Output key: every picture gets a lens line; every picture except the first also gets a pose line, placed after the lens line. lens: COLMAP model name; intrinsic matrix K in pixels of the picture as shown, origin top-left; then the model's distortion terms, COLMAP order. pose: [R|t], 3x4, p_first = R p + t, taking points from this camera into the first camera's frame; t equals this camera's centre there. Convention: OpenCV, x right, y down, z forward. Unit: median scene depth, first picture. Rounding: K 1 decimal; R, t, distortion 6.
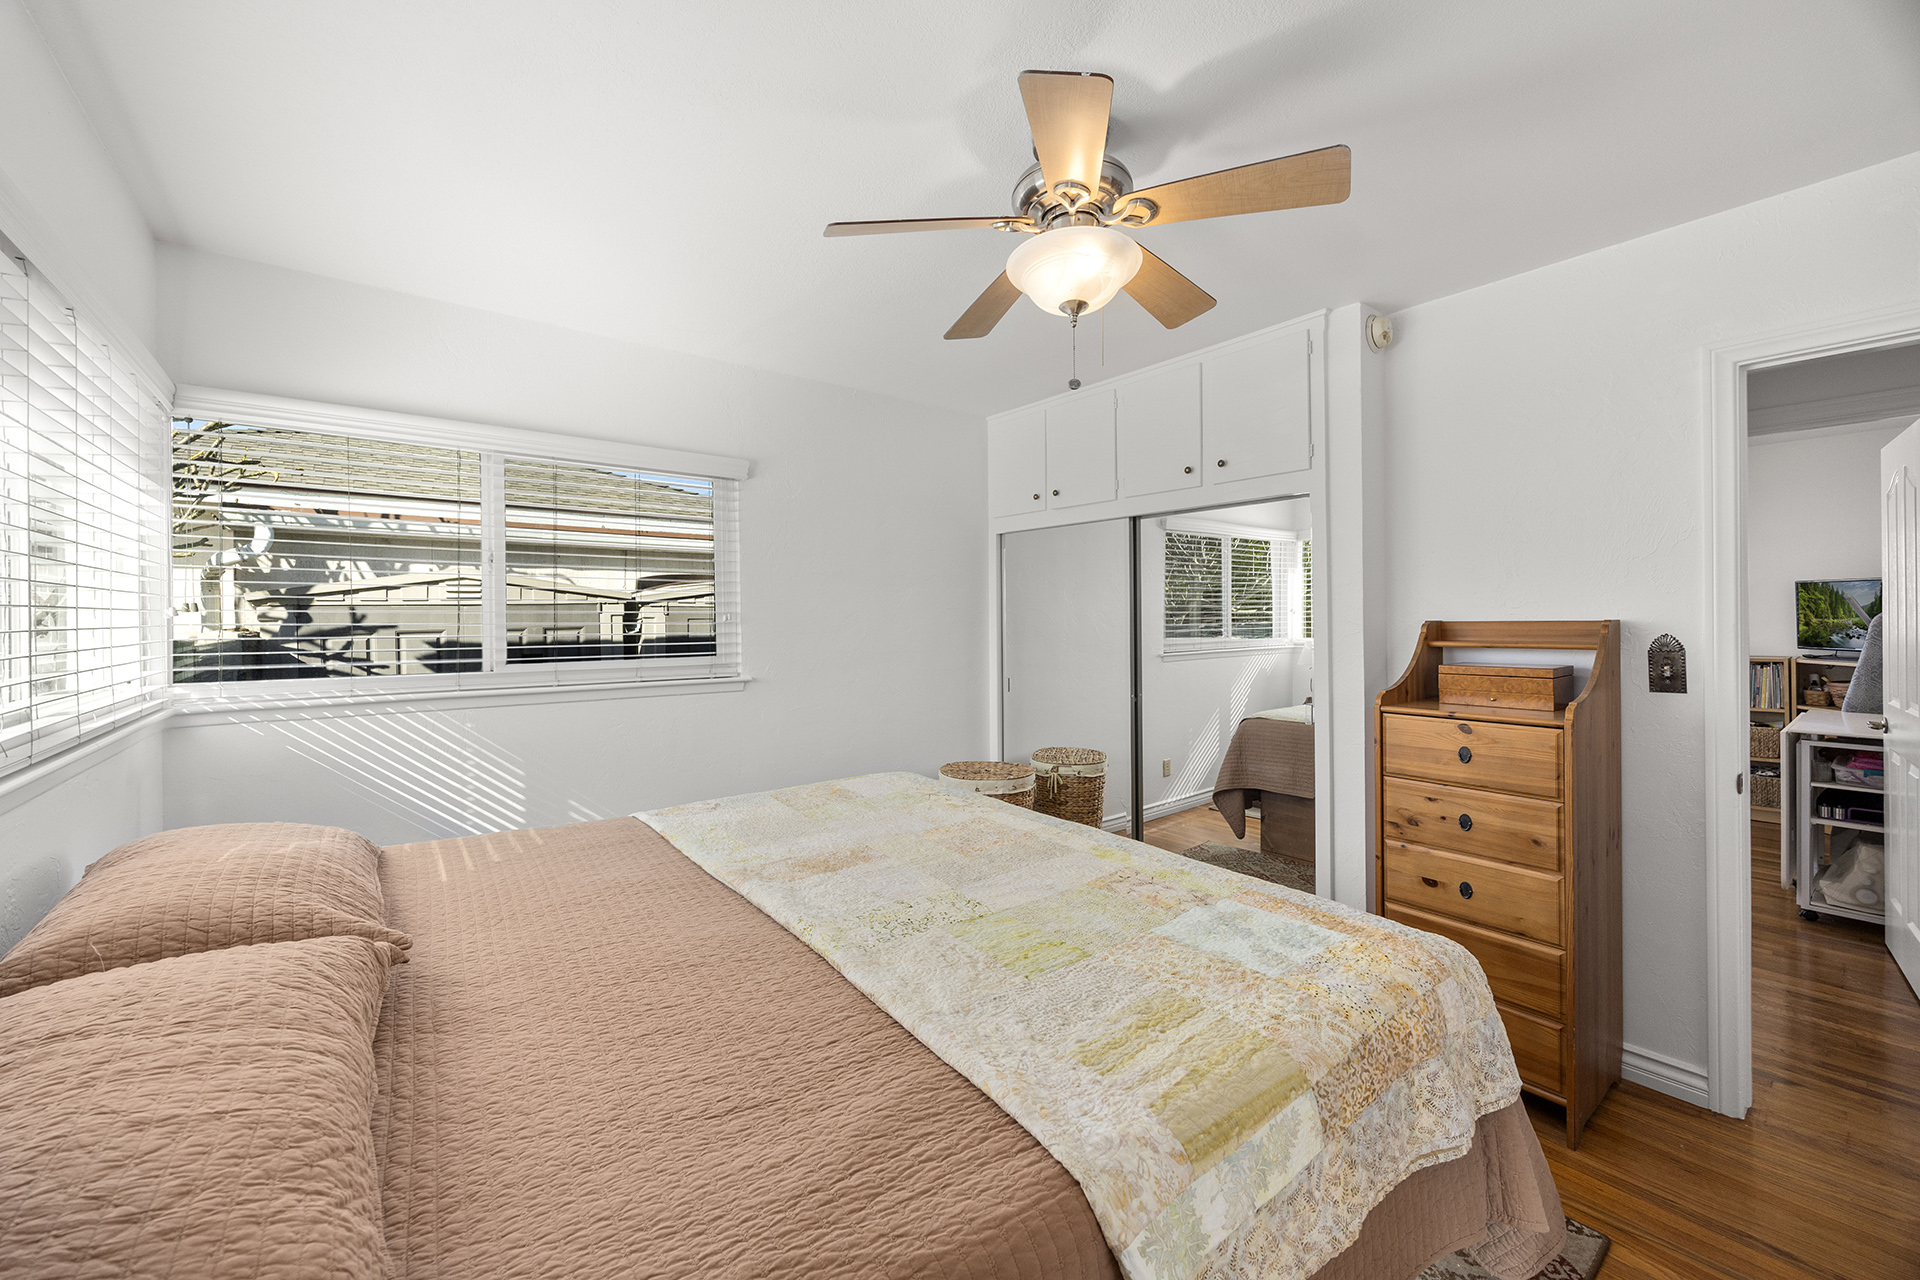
lens RADIAL K [[741.1, 0, 961.8], [0, 741.1, 630.9], [0, 0, 1]] dist [-0.001888, -0.000305]
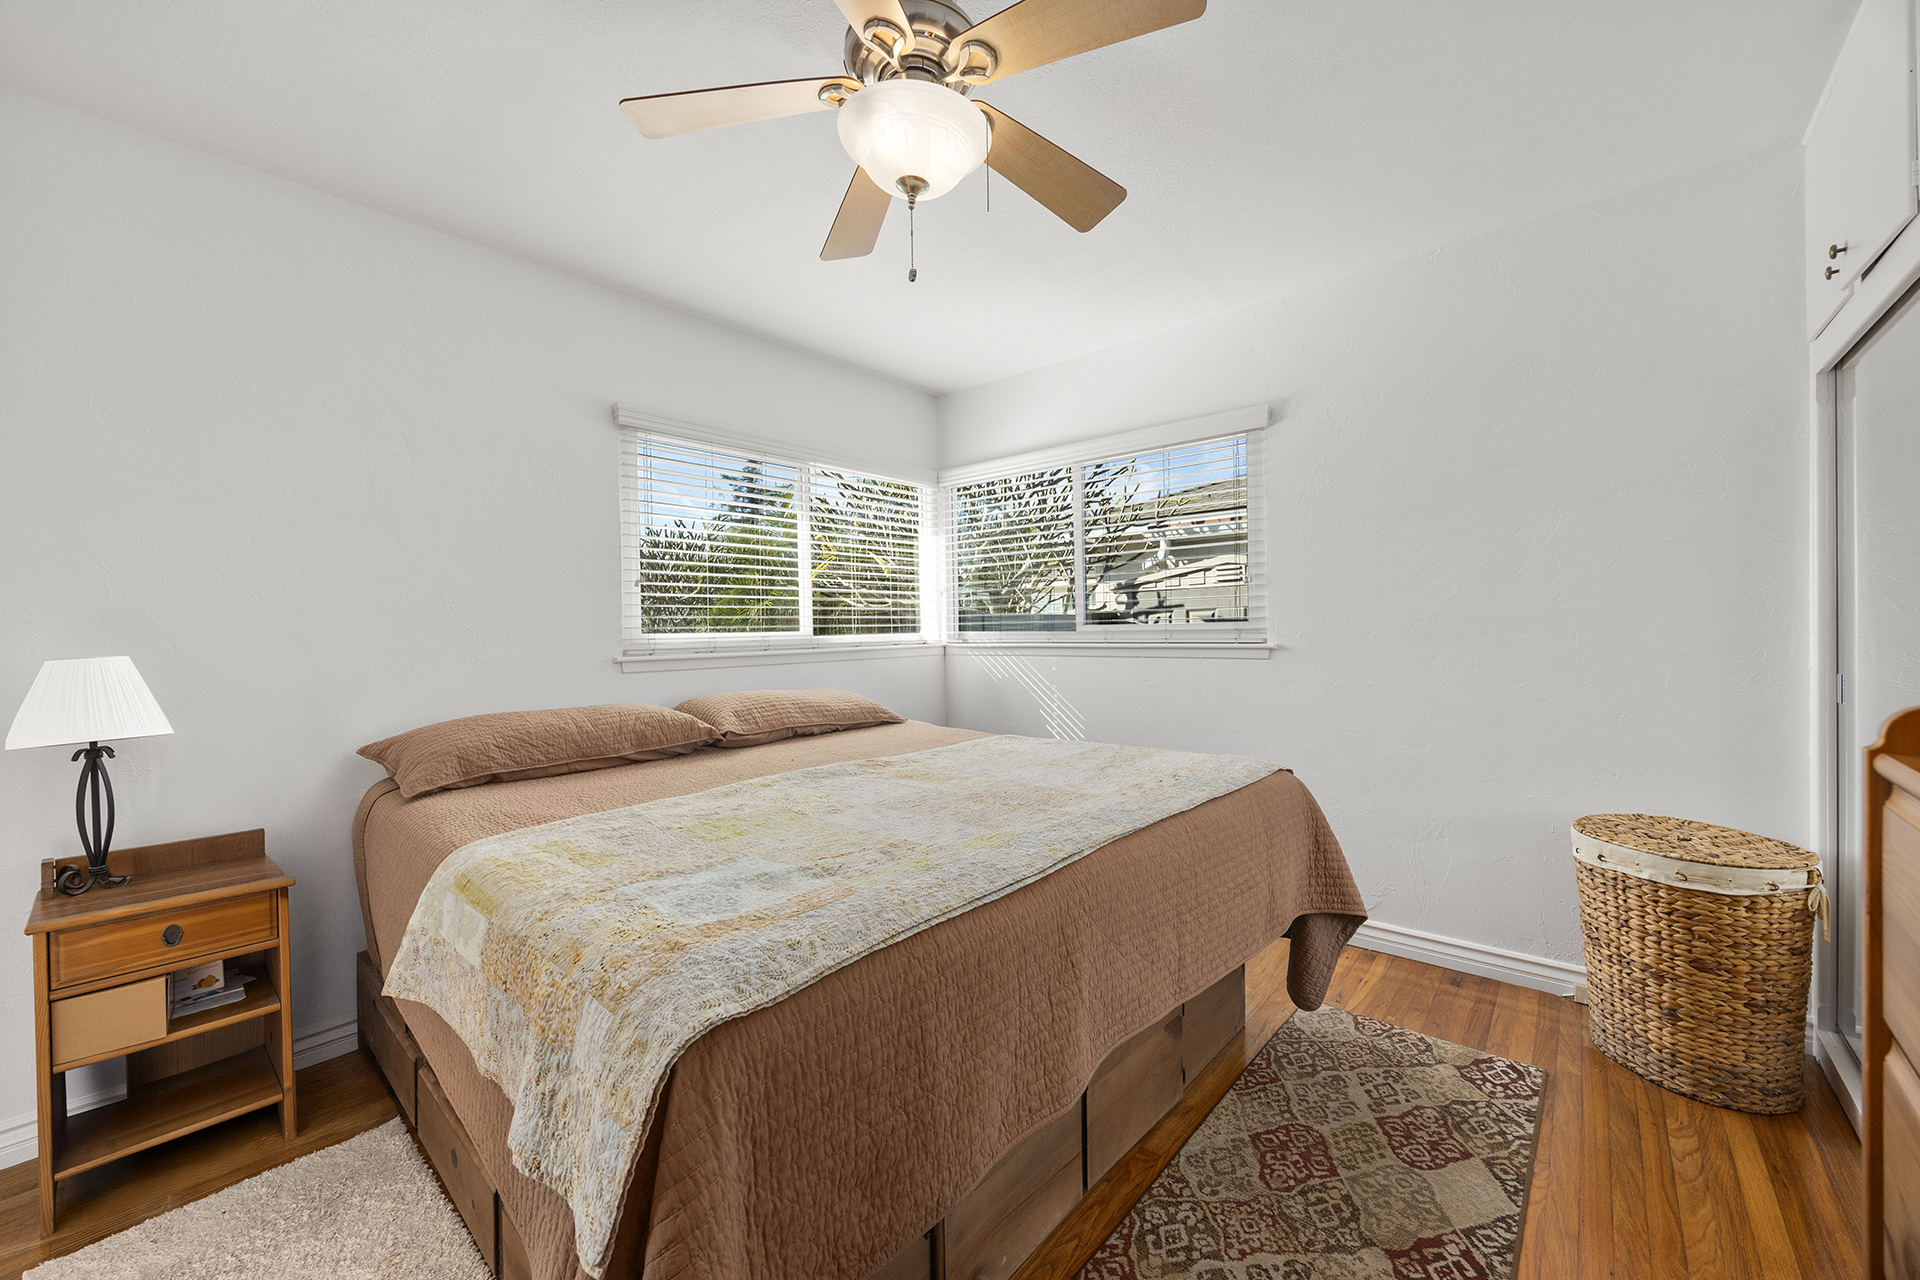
lens RADIAL K [[748.7, 0, 954.9], [0, 748.7, 621.4], [0, 0, 1]] dist [-0.005554, -0.000307]
pose [[0.183448, -0.012196, -0.982954, 0.531020], [-0.001124, 0.999920, -0.012616, 0.046540], [0.983029, 0.003419, 0.183419, 0.452846]]
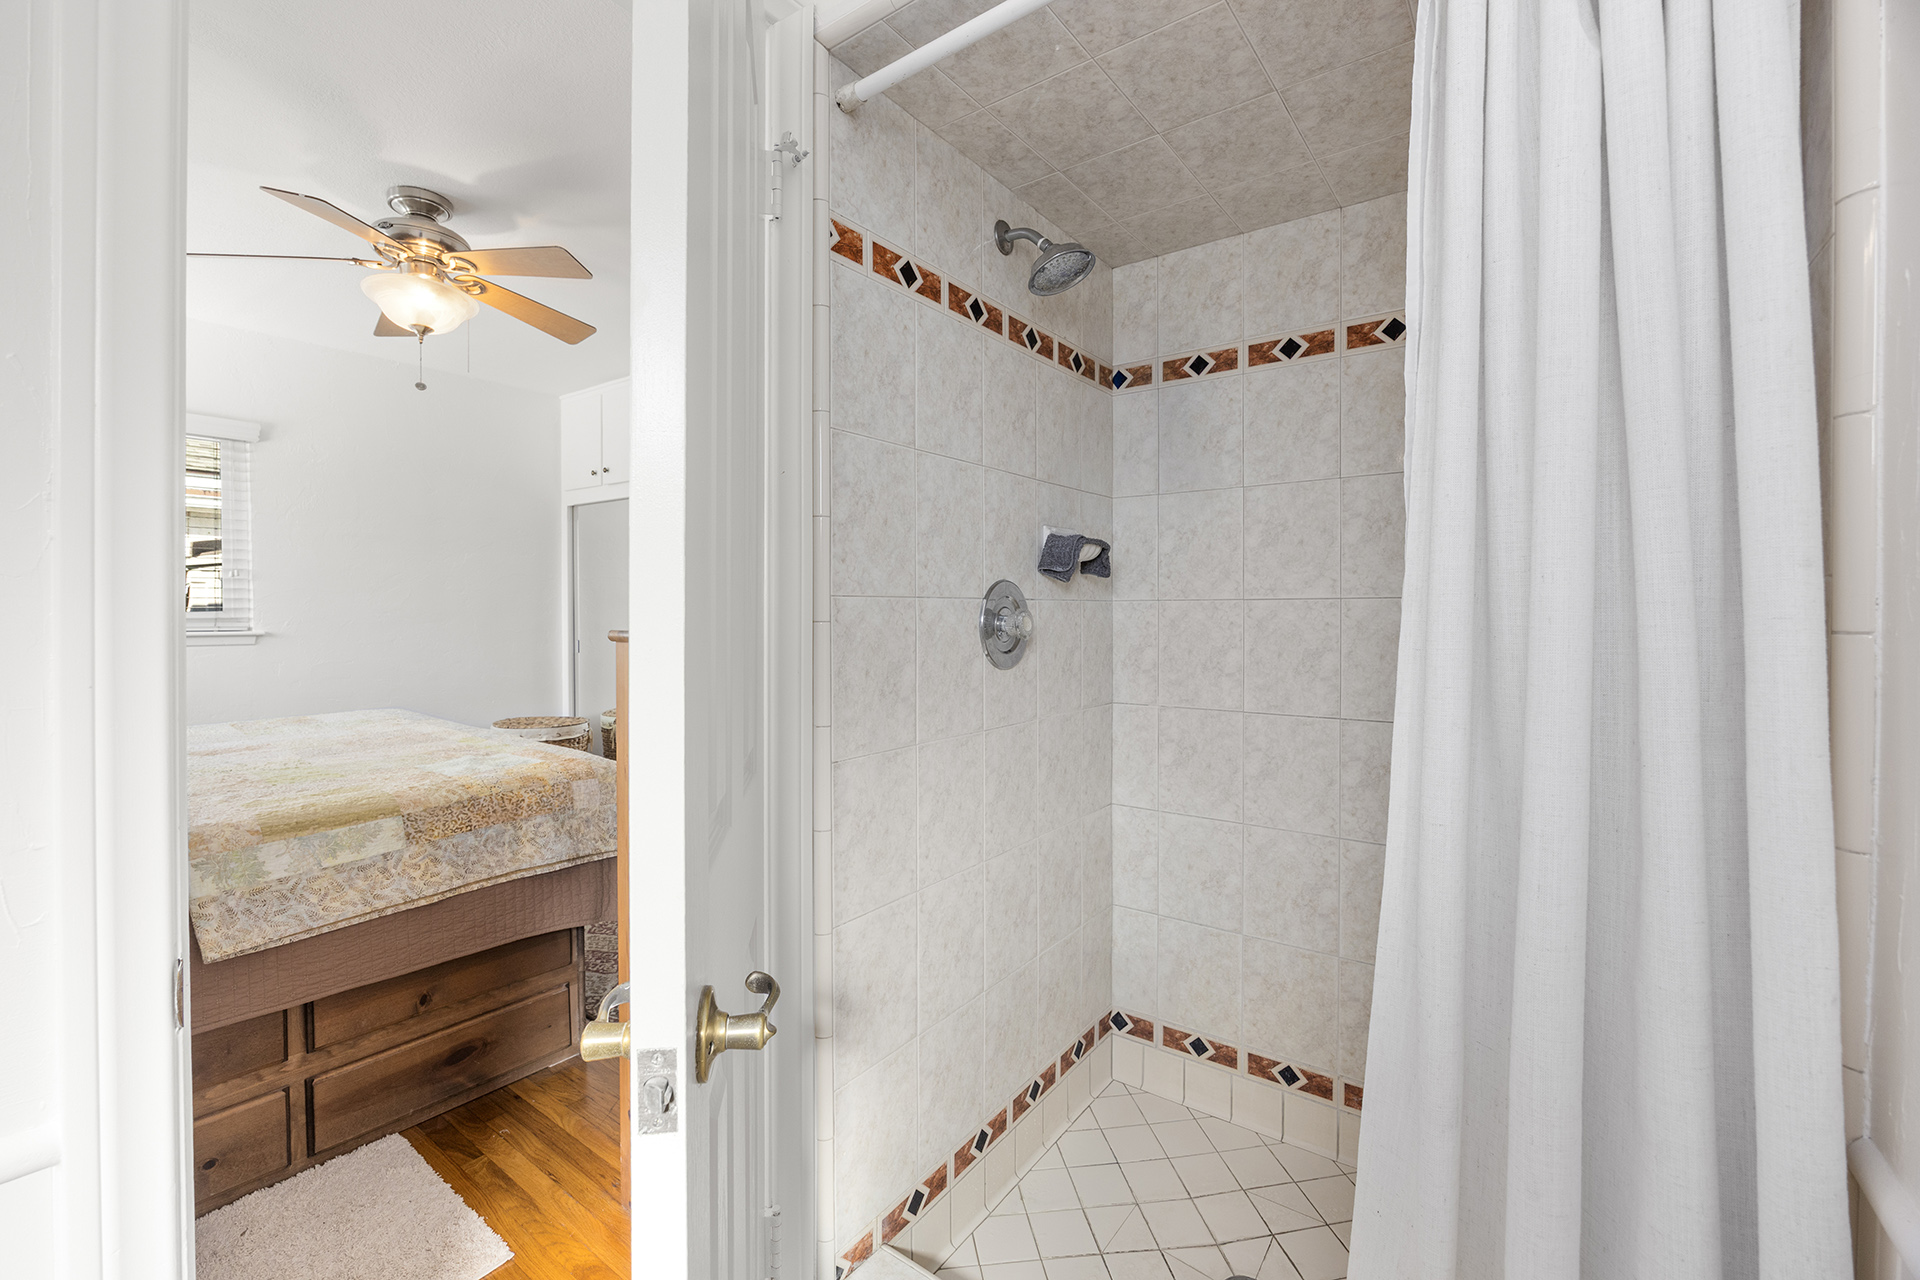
lens RADIAL K [[808.7, 0, 953.8], [0, 808.7, 629.0], [0, 0, 1]] dist [-0.001779, -0.000207]
pose [[0.968697, 0.002364, 0.248235, 0.373690], [-0.003780, 0.999979, 0.005228, 0.049078], [-0.248218, -0.006003, 0.968686, -0.344001]]
